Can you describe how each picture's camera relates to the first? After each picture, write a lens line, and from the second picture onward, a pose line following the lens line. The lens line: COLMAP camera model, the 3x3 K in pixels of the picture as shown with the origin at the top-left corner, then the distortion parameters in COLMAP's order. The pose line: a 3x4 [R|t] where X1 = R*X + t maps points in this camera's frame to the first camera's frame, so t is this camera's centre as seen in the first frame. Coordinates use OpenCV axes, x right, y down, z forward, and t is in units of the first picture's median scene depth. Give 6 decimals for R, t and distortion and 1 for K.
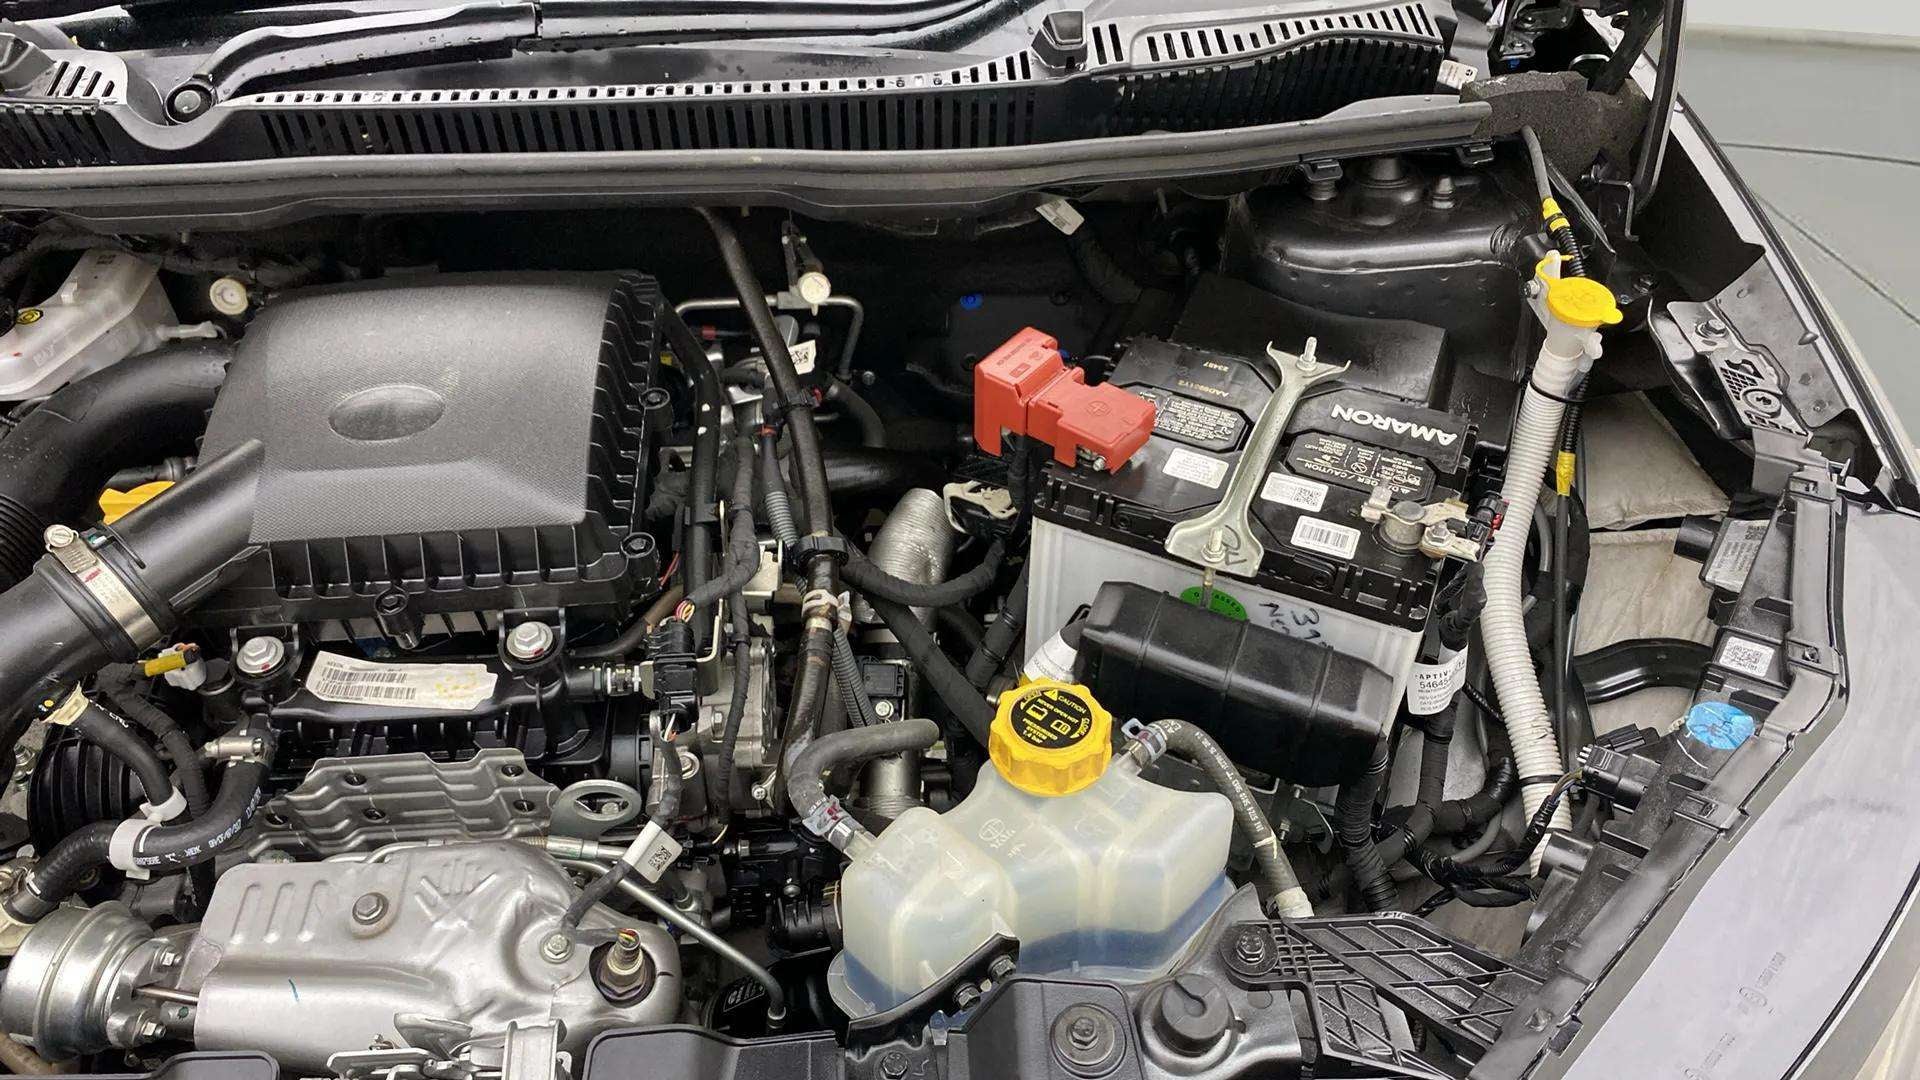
lens RADIAL K [[1475.7, 0, 960.0], [0, 1475.7, 540.0], [0, 0, 1]] dist [0.056946, -0.088225]
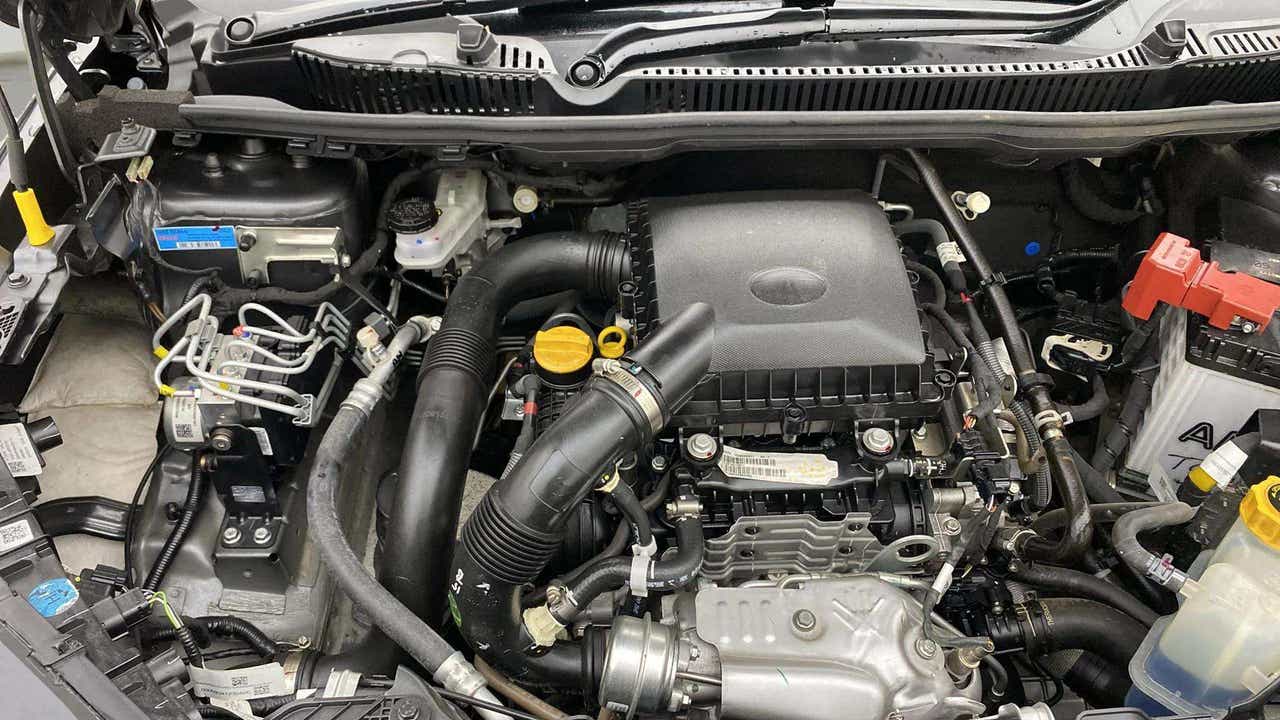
lens RADIAL K [[983.8, 0, 640.0], [0, 983.8, 360.0], [0, 0, 1]] dist [0.056946, -0.088225]
pose [[0.999796, 0.019723, -0.004369, -0.509098], [-0.019709, 0.999801, 0.003042, -0.011030], [0.004428, -0.002955, 0.999986, 0.007499]]
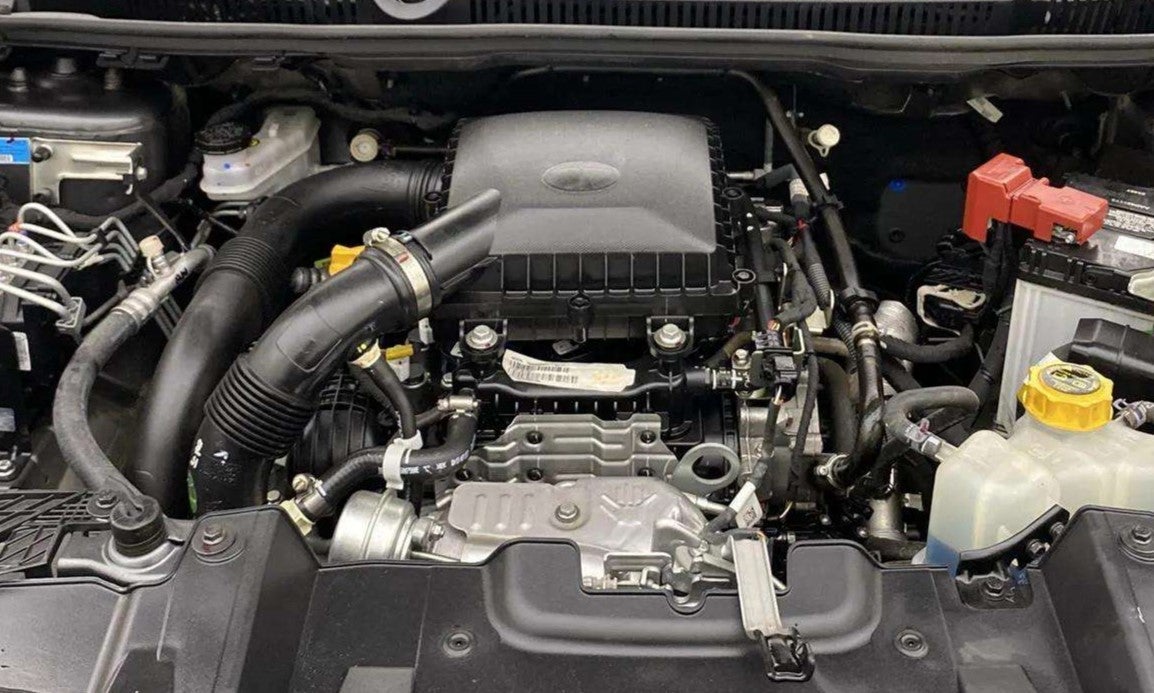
lens RADIAL K [[1483.5, 0, 659.5], [0, 1483.5, 78.4], [0, 0, 1]] dist [0.150020, -0.472249]
pose [[0.998949, 0.035224, -0.029321, -0.258406], [-0.042977, 0.942172, -0.332364, 0.295617], [0.015918, 0.333274, 0.942695, -0.397643]]
